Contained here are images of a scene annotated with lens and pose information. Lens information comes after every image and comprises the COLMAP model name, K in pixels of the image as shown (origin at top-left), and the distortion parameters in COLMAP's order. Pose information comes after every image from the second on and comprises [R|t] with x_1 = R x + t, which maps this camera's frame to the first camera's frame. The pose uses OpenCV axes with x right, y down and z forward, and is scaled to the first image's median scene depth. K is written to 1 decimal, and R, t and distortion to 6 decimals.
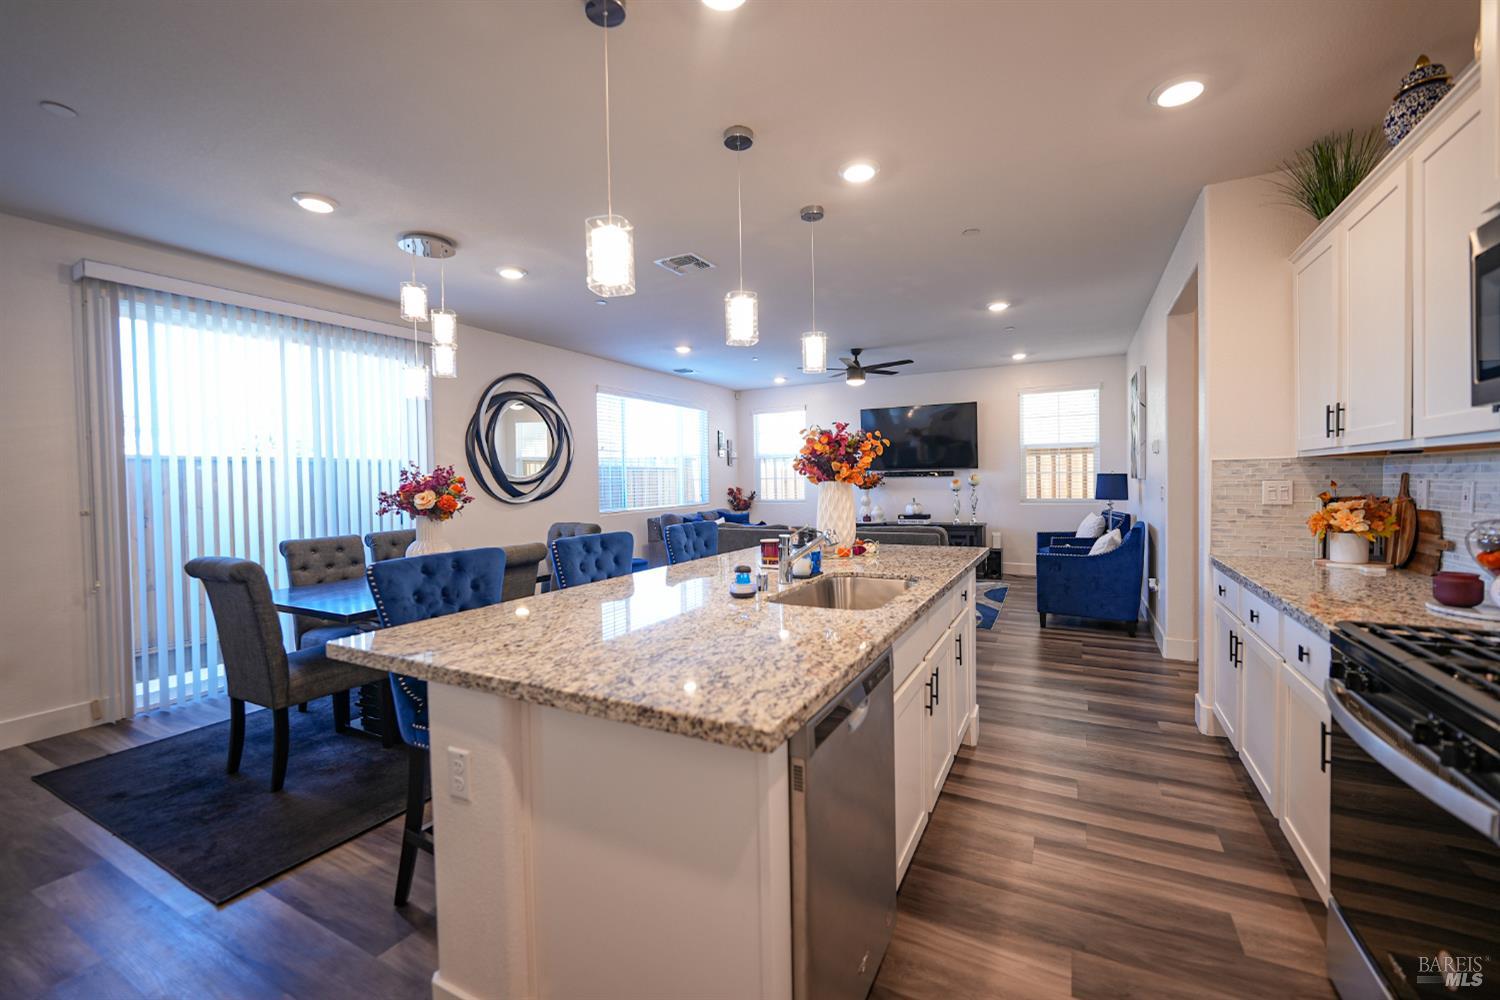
lens RADIAL K [[614.9, 0, 750.2], [0, 614.9, 490.8], [0, 0, 1]] dist [-0.014184, 0.002219]
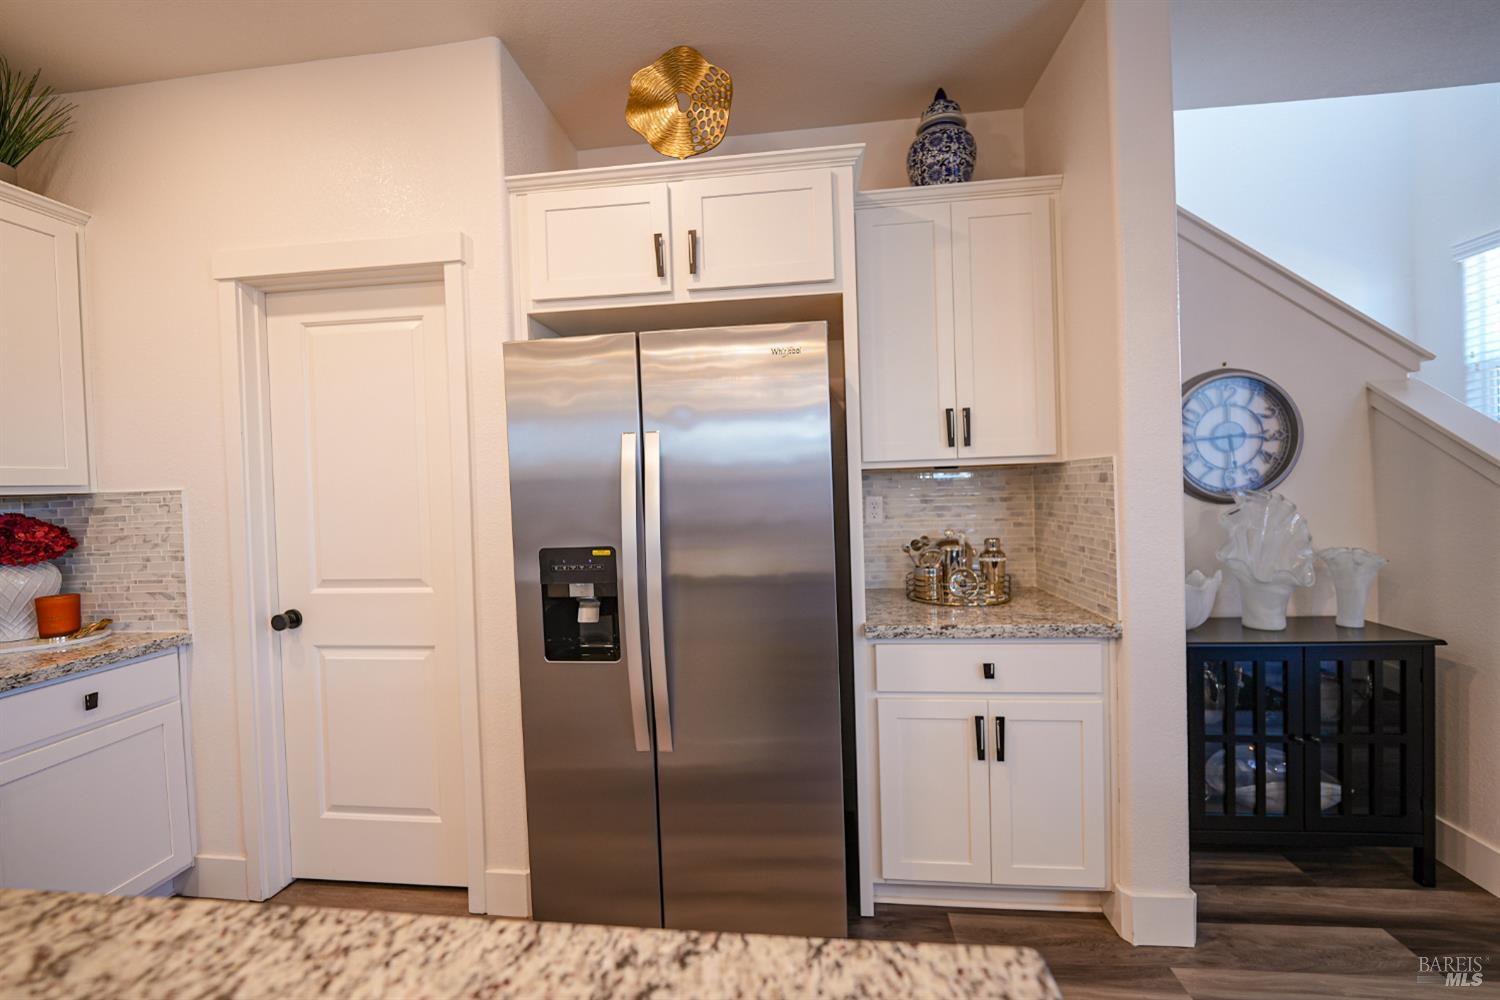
lens RADIAL K [[614.9, 0, 744.1], [0, 614.9, 496.0], [0, 0, 1]] dist [-0.014184, 0.002219]
pose [[-0.930636, 0.053136, -0.362067, -0.496176], [0.038977, 0.998167, 0.046303, -0.039092], [0.363864, 0.028979, -0.931001, 1.460893]]
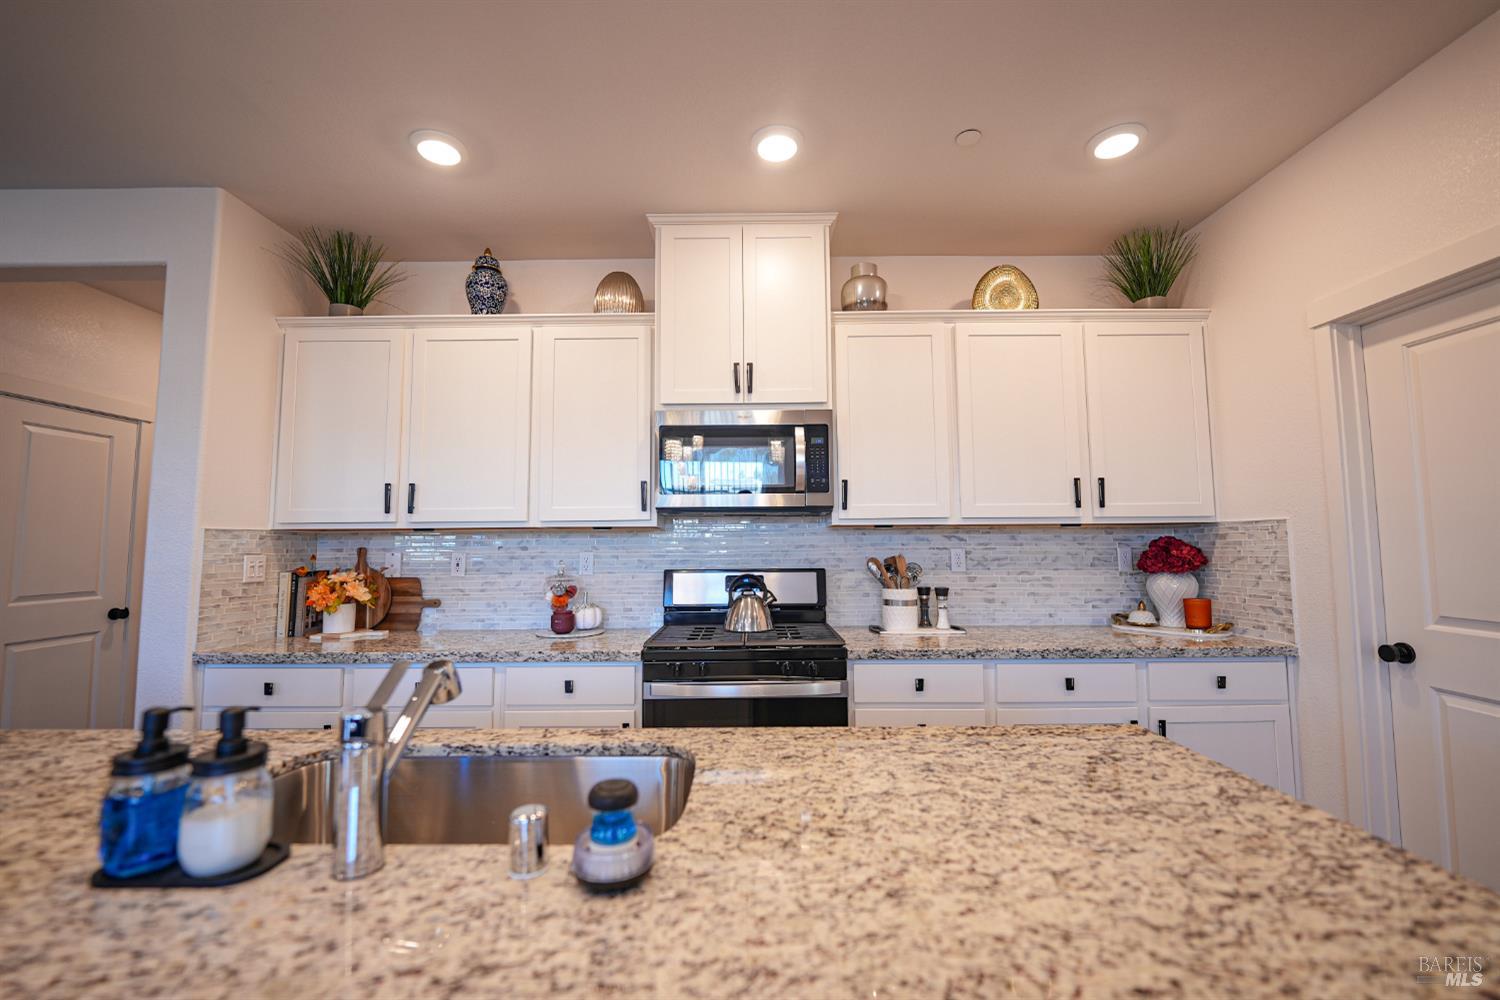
lens RADIAL K [[614.9, 0, 751.3], [0, 614.9, 495.1], [0, 0, 1]] dist [-0.014184, 0.002219]
pose [[-0.466764, 0.089121, 0.879880, -0.562742], [0.033097, 0.995973, -0.083322, -0.012100], [-0.883762, -0.009770, -0.467834, 1.698799]]
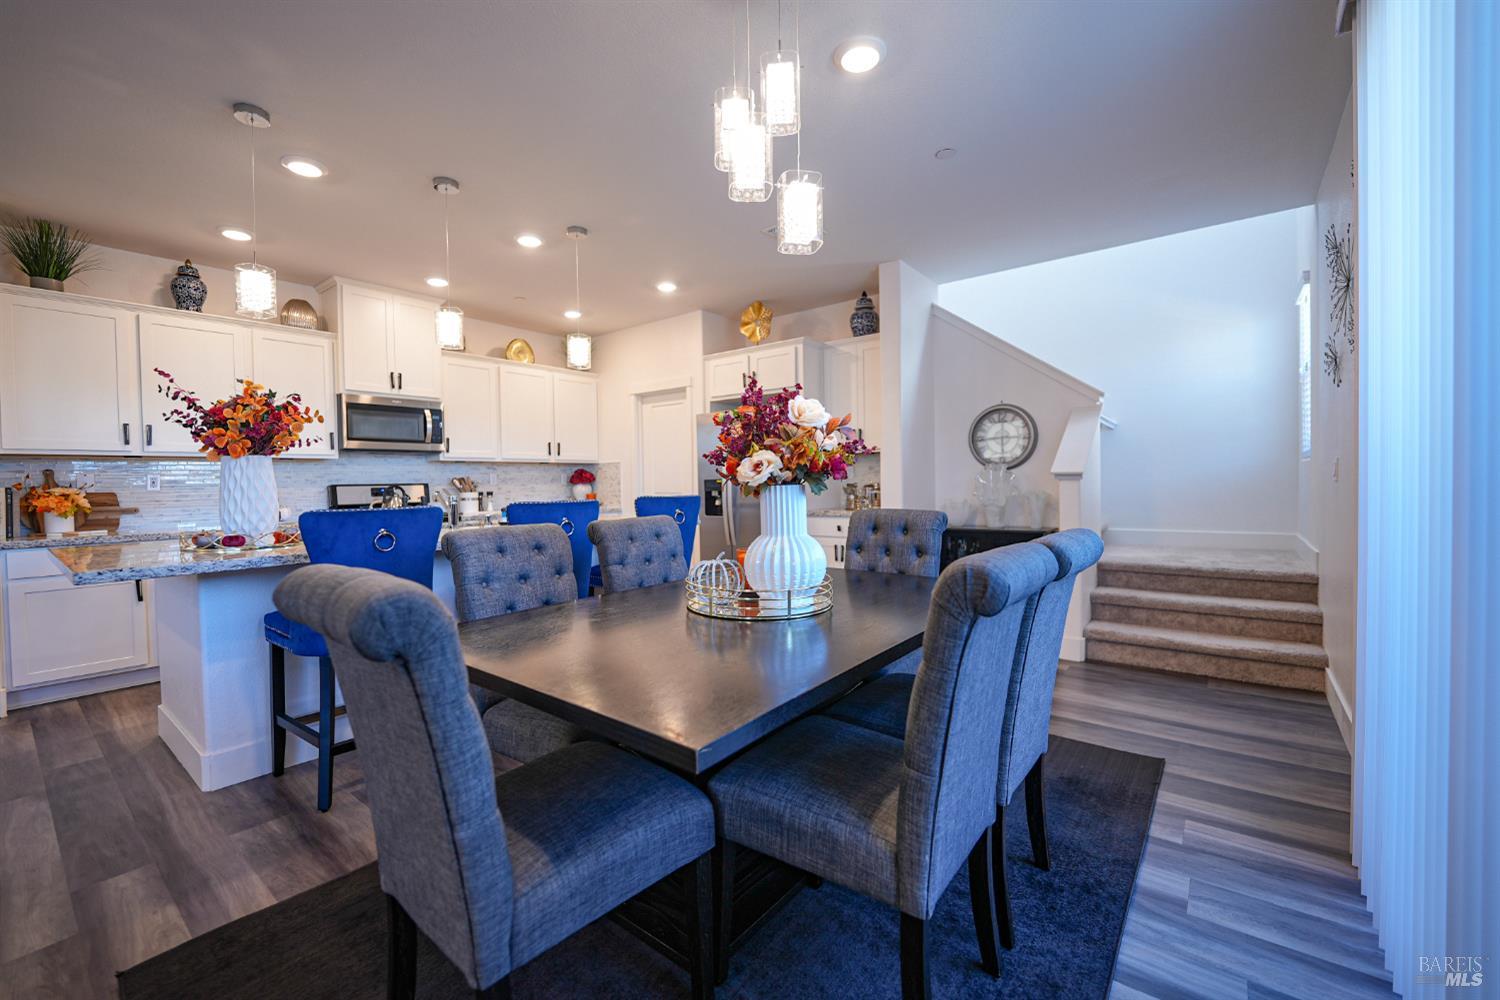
lens RADIAL K [[614.9, 0, 749.5], [0, 614.9, 497.4], [0, 0, 1]] dist [-0.014184, 0.002219]
pose [[-0.982779, 0.026642, 0.182852, -1.590306], [0.035071, 0.998458, 0.043020, 0.065985], [-0.181424, 0.048692, -0.982199, 4.048894]]
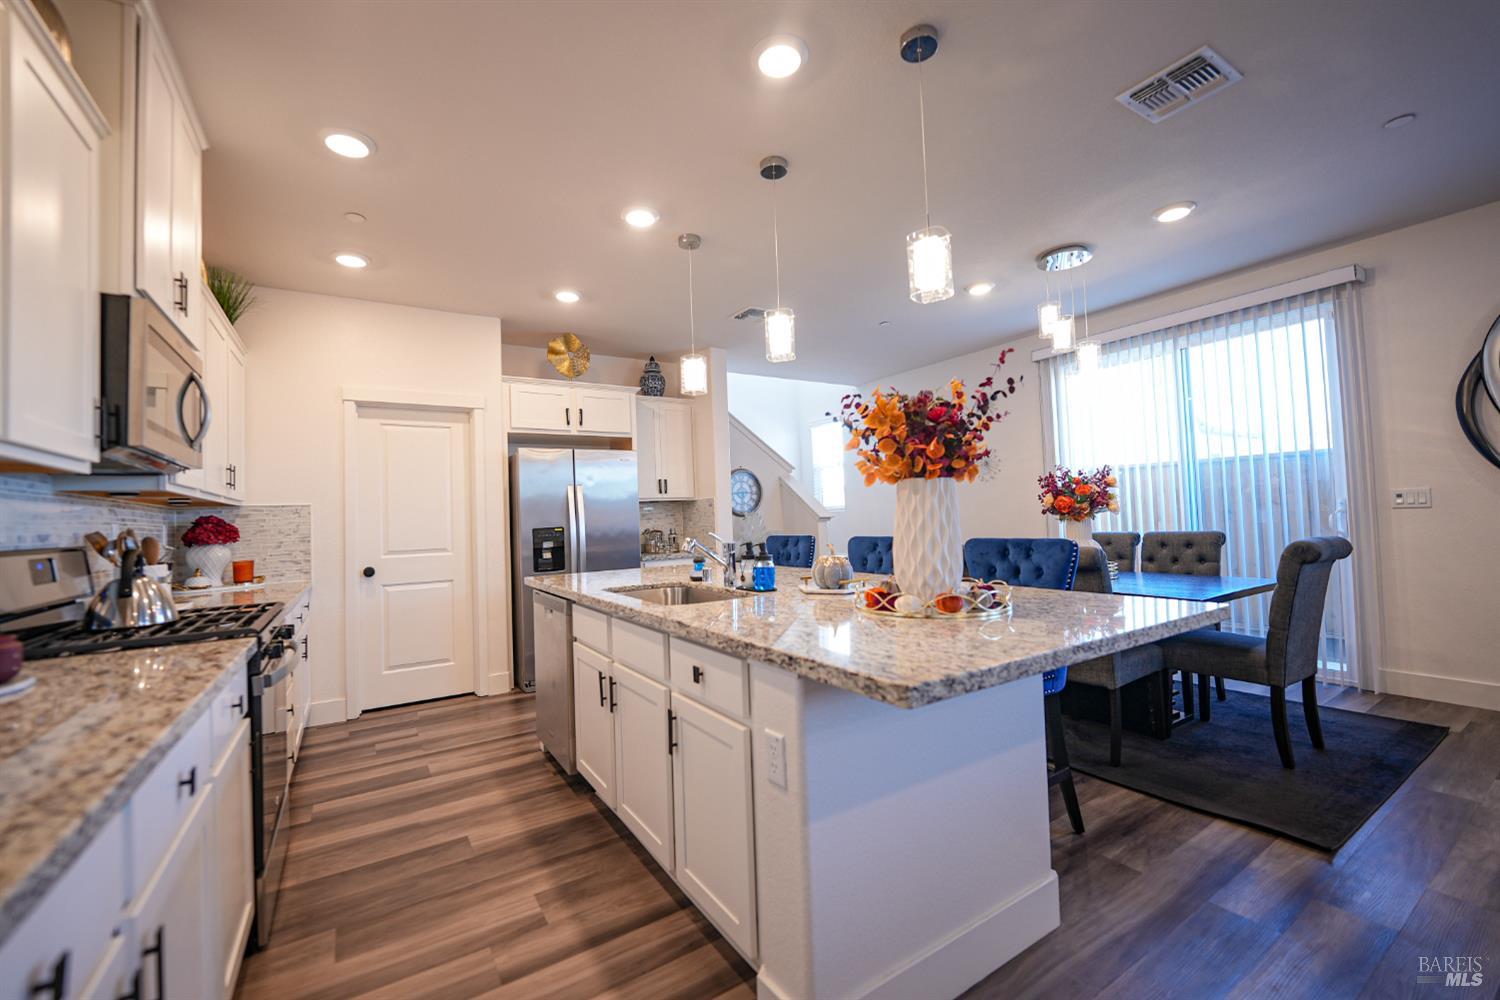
lens RADIAL K [[614.9, 0, 748.8], [0, 614.9, 496.7], [0, 0, 1]] dist [-0.014184, 0.002219]
pose [[-0.494415, 0.004875, -0.869212, 1.740822], [0.025297, 0.999641, -0.008782, 0.001160], [0.868858, -0.026330, -0.494361, 2.763068]]
